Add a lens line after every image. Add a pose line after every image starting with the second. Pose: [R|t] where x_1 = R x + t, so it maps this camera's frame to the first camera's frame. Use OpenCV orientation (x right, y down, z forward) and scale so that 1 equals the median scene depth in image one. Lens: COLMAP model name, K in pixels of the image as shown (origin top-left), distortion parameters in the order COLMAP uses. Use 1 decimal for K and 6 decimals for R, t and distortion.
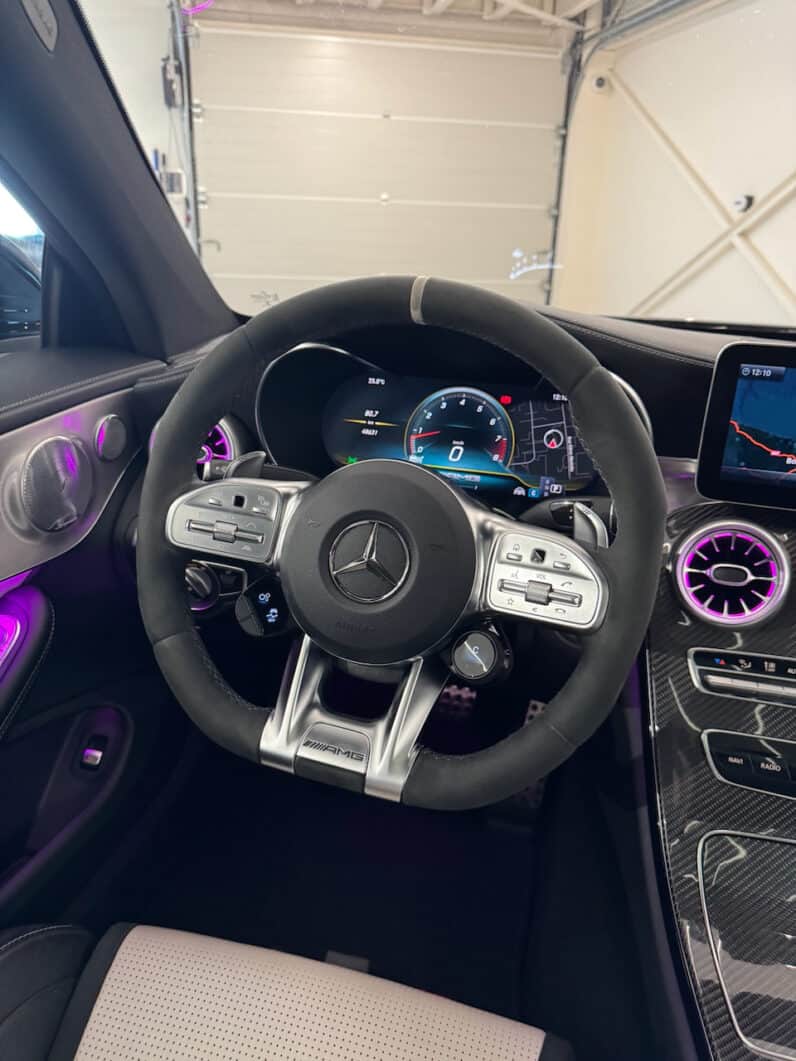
lens RADIAL K [[758.1, 0, 387.9], [0, 758.1, 533.9], [0, 0, 1]] dist [0.044787, -0.065710]
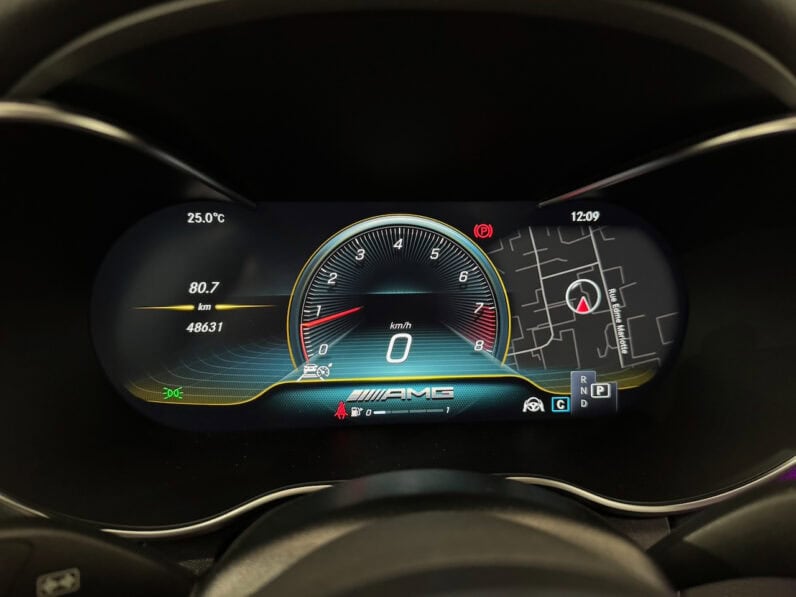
lens RADIAL K [[568.8, 0, 401.4], [0, 568.8, 313.5], [0, 0, 1]] dist [0.044787, -0.065710]
pose [[0.935898, -0.137579, 0.324296, -0.025953], [0.153032, 0.987965, -0.022510, -0.123944], [-0.317296, 0.070695, 0.945688, 0.673199]]
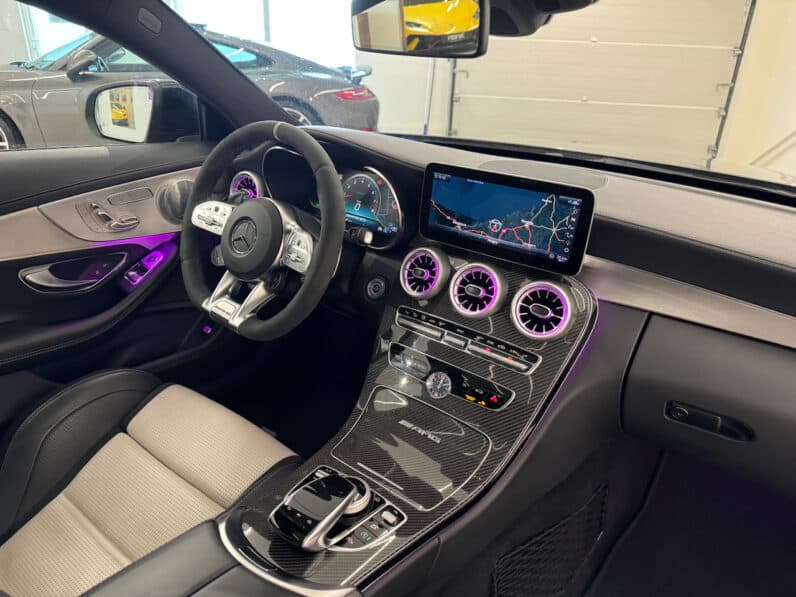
lens RADIAL K [[568.8, 0, 382.6], [0, 568.8, 292.2], [0, 0, 1]] dist [0.044787, -0.065710]
pose [[0.918225, 0.158733, -0.362858, 0.765136], [-0.154076, 0.987168, 0.041945, 0.045947], [0.364860, 0.017393, 0.930900, -0.398502]]
